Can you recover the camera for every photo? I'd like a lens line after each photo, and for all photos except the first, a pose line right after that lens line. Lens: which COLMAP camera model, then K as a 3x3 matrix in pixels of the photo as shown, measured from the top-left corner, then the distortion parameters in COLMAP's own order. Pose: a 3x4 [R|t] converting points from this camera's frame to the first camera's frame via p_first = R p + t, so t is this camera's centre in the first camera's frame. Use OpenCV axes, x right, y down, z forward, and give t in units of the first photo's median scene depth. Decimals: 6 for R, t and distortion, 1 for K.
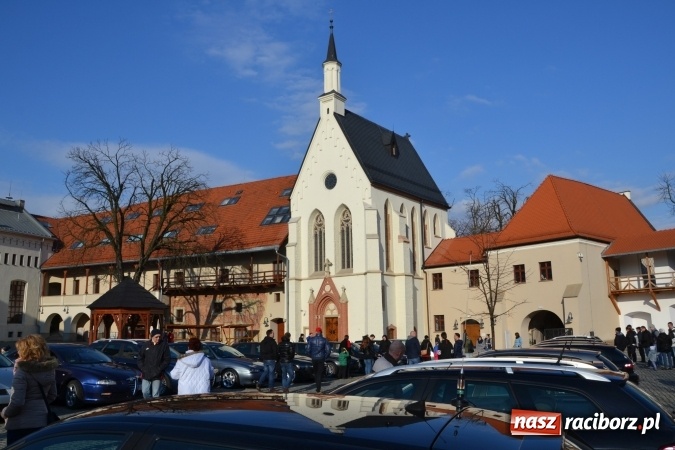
lens RADIAL K [[547.6, 0, 331.3], [0, 547.6, 225.6], [0, 0, 1]] dist [-0.152944, 0.124519]
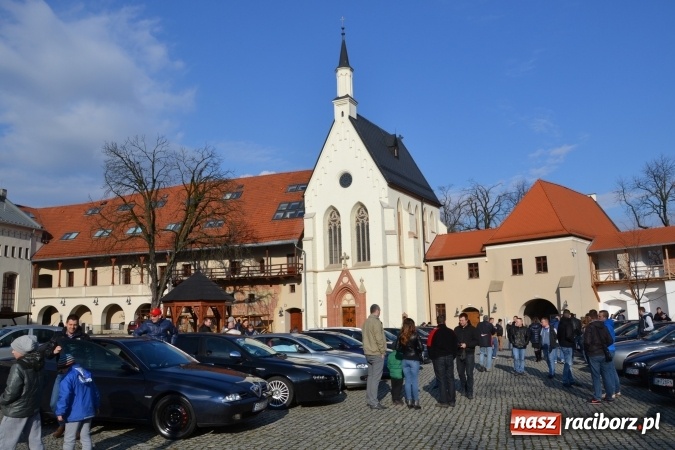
lens RADIAL K [[547.6, 0, 341.2], [0, 547.6, 226.5], [0, 0, 1]] dist [-0.152944, 0.124519]
pose [[0.989717, 0.011716, 0.142560, -0.158795], [-0.014484, 0.999726, 0.018393, -0.009790], [-0.142305, -0.020269, 0.989615, -0.060638]]
